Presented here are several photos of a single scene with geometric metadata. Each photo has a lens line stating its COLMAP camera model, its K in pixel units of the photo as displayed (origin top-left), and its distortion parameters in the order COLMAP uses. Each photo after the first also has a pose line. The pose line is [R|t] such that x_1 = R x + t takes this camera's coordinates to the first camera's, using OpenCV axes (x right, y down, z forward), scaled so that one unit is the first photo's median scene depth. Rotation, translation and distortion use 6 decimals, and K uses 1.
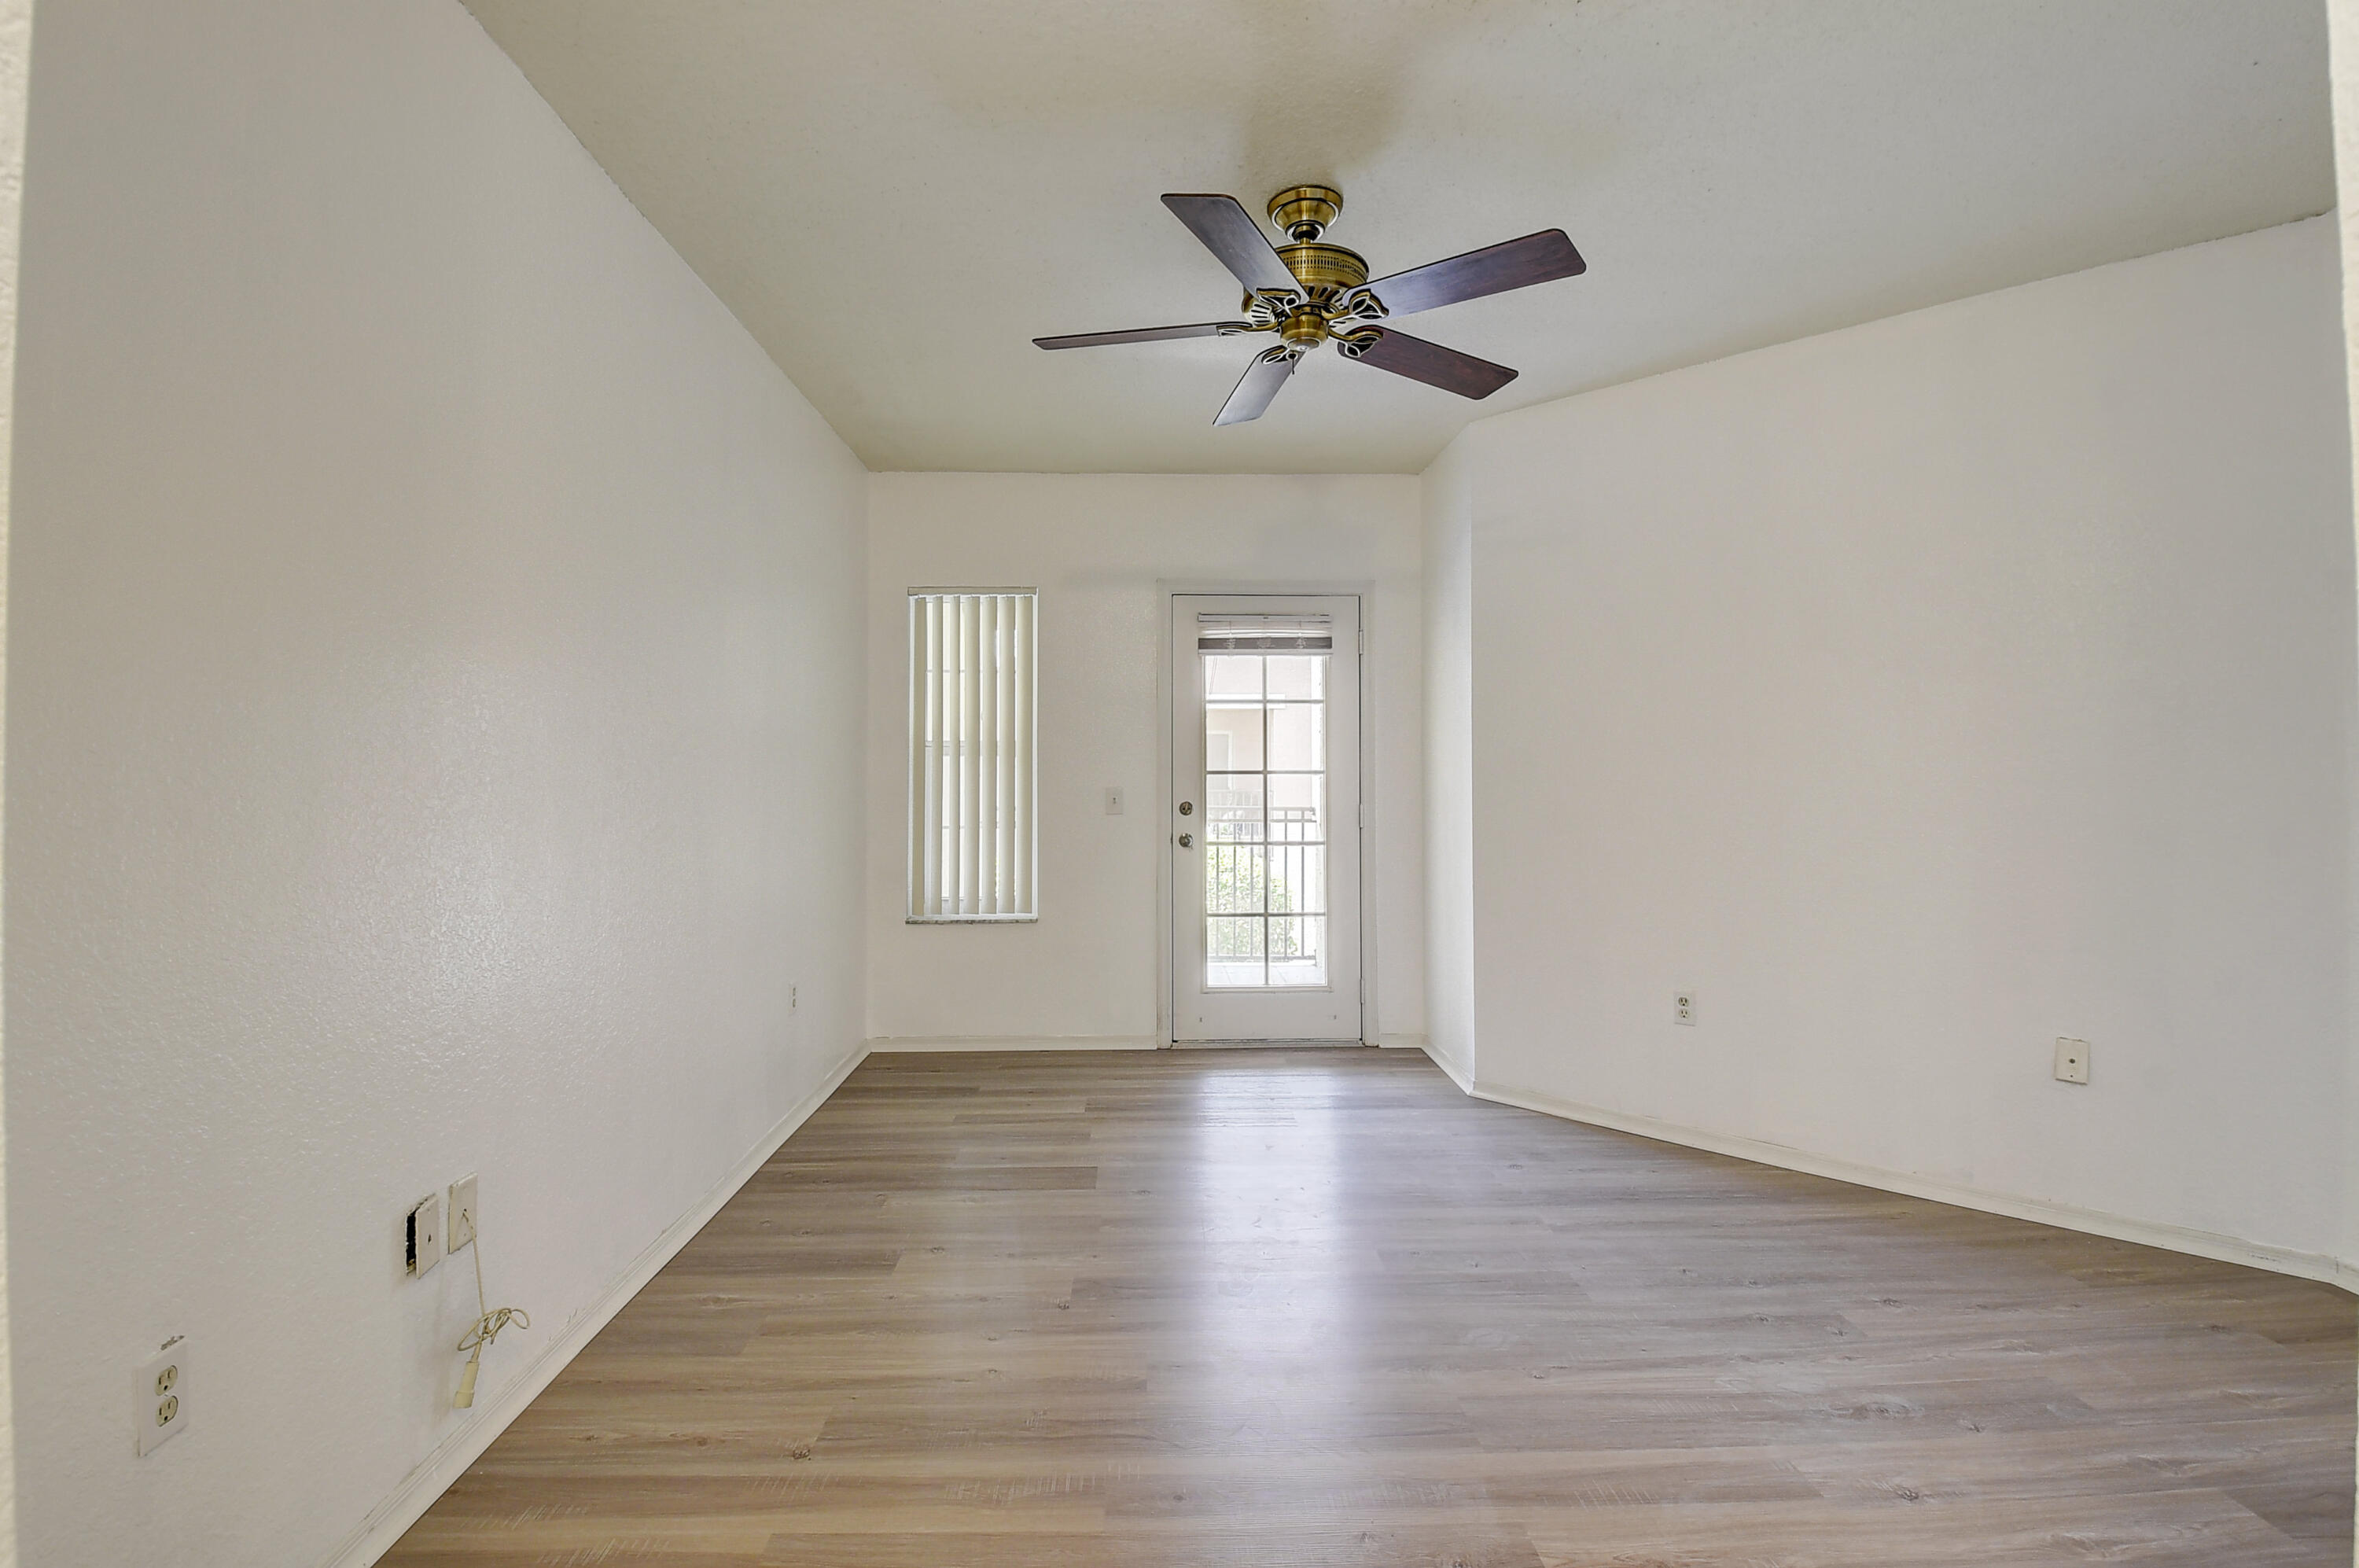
lens RADIAL K [[1043.7, 0, 1186.5], [0, 1043.7, 754.7], [0, 0, 1]] dist [0.019741, -0.026968]
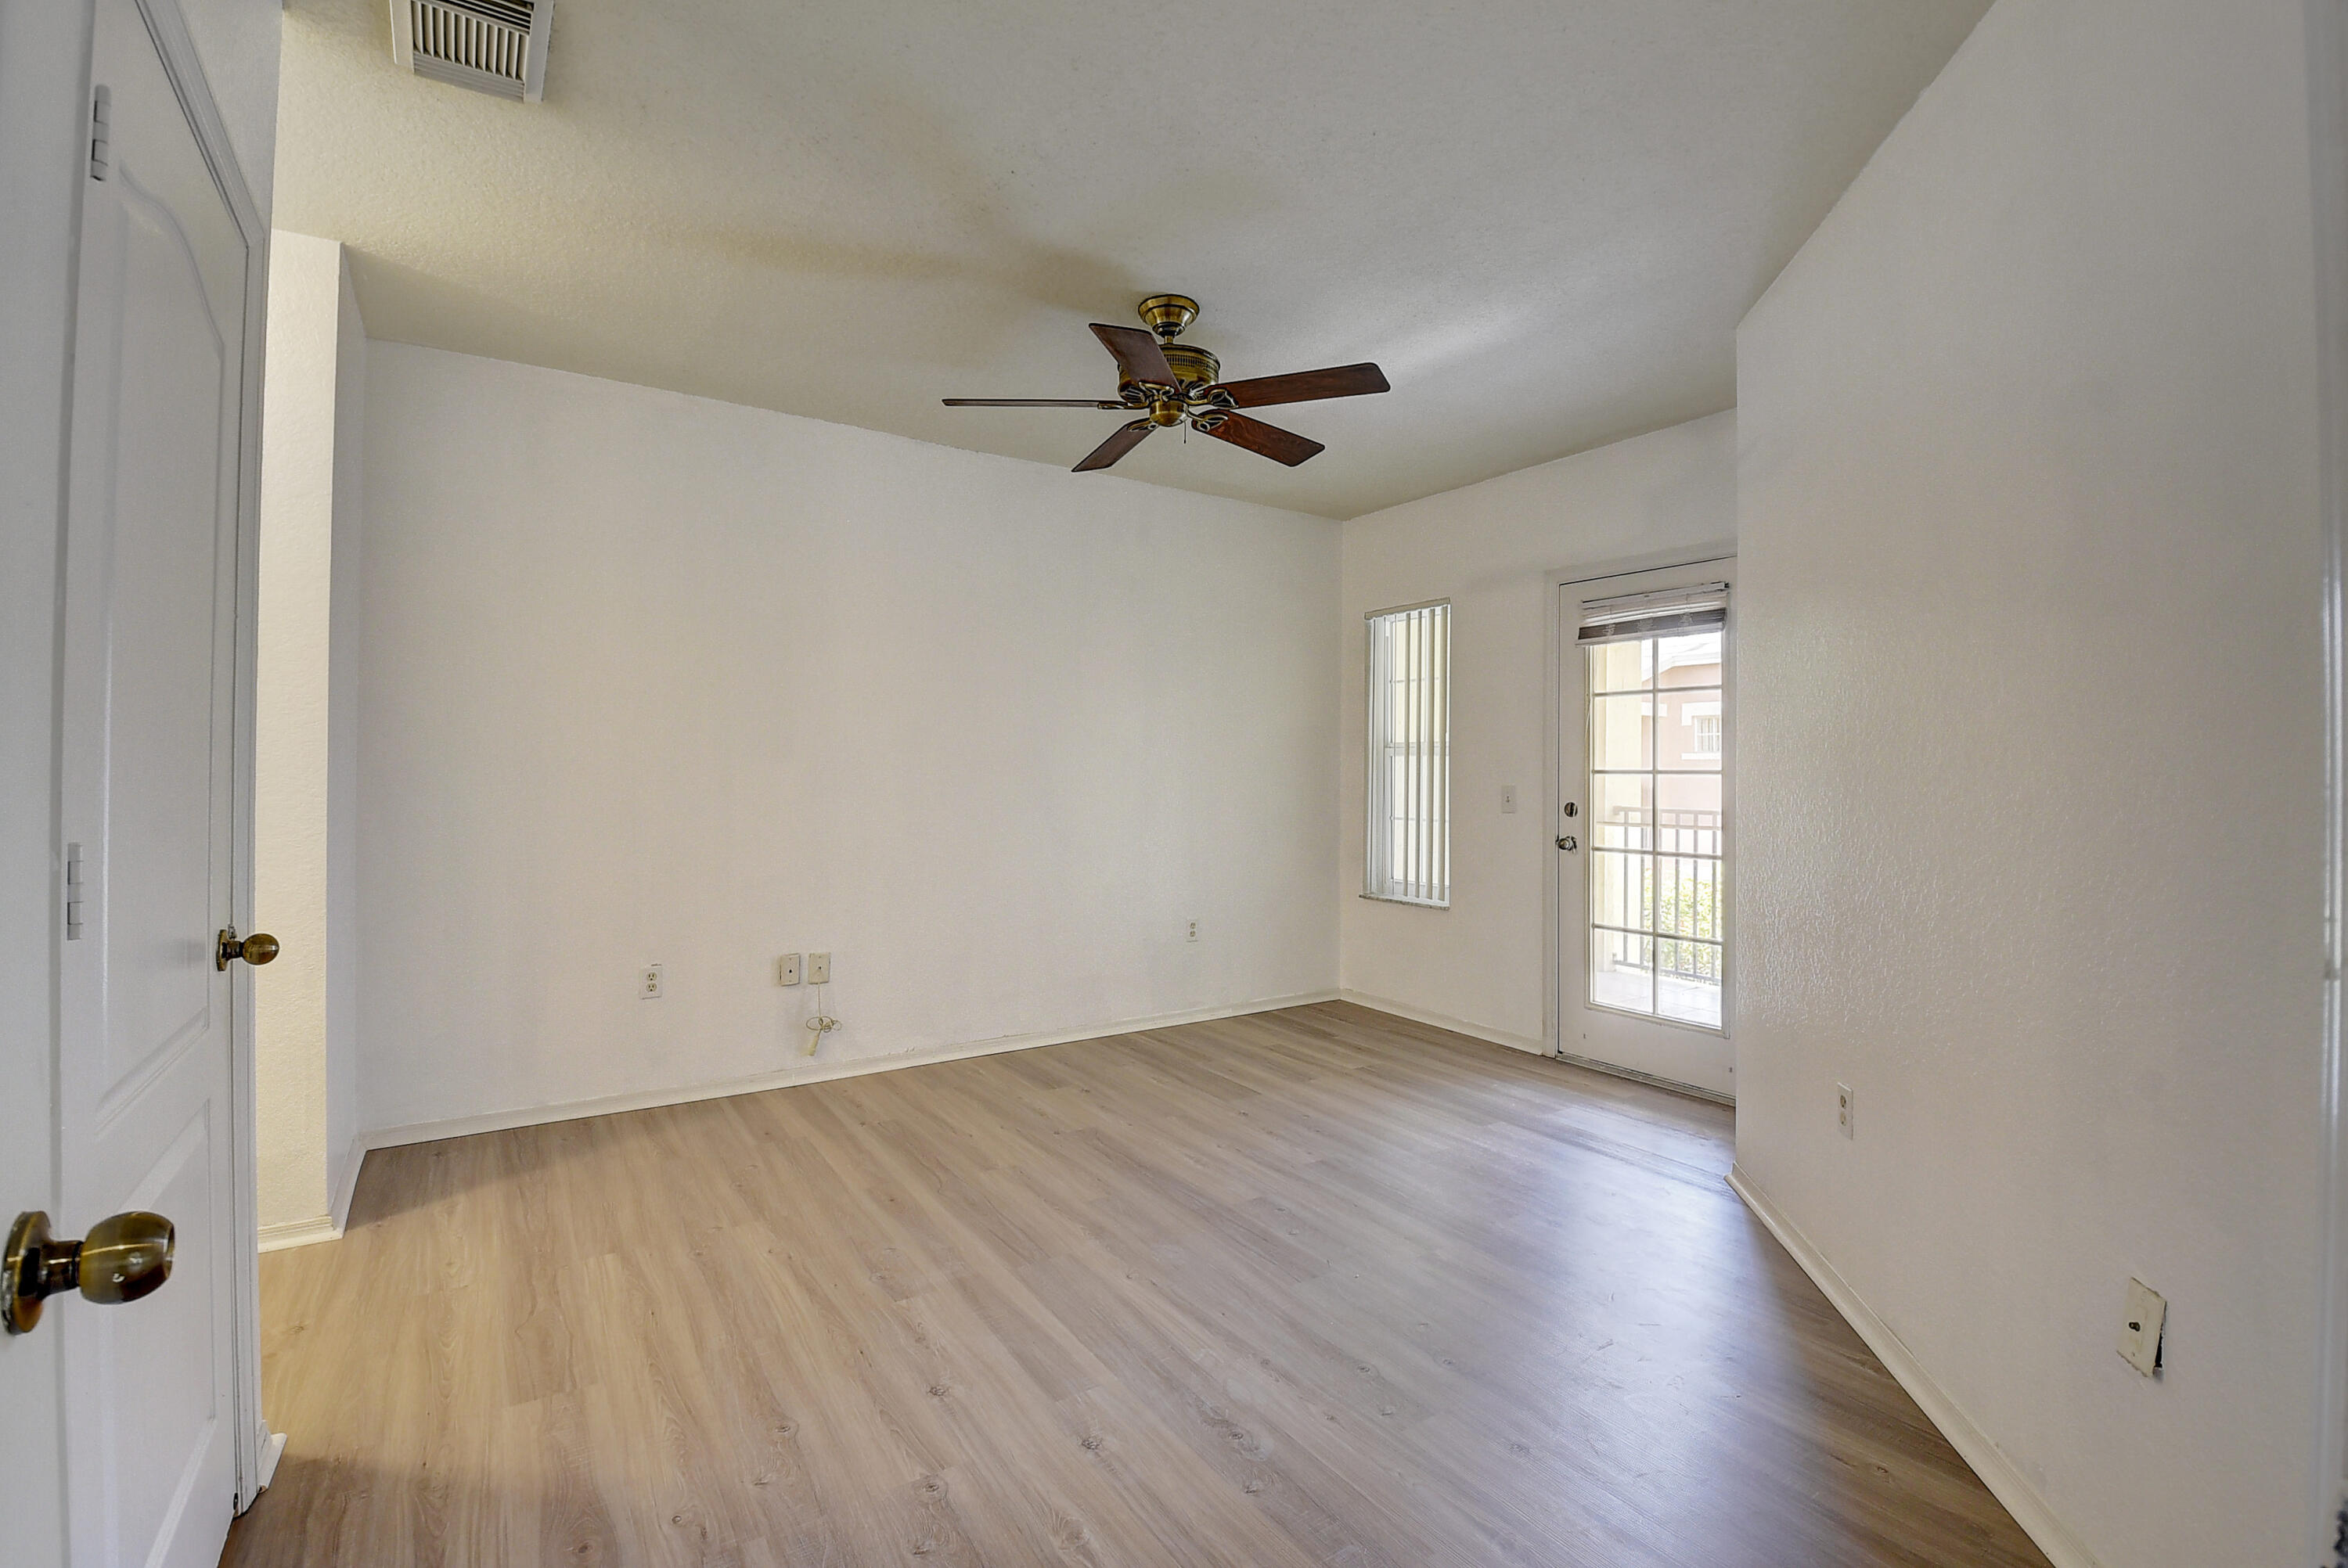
lens RADIAL K [[1046.6, 0, 1161.2], [0, 1046.6, 757.4], [0, 0, 1]] dist [0.019110, -0.019305]
pose [[0.517951, -0.007849, -0.855374, 0.630545], [0.008846, 0.999954, -0.003819, 0.004976], [0.855365, -0.005588, 0.517996, 0.191852]]
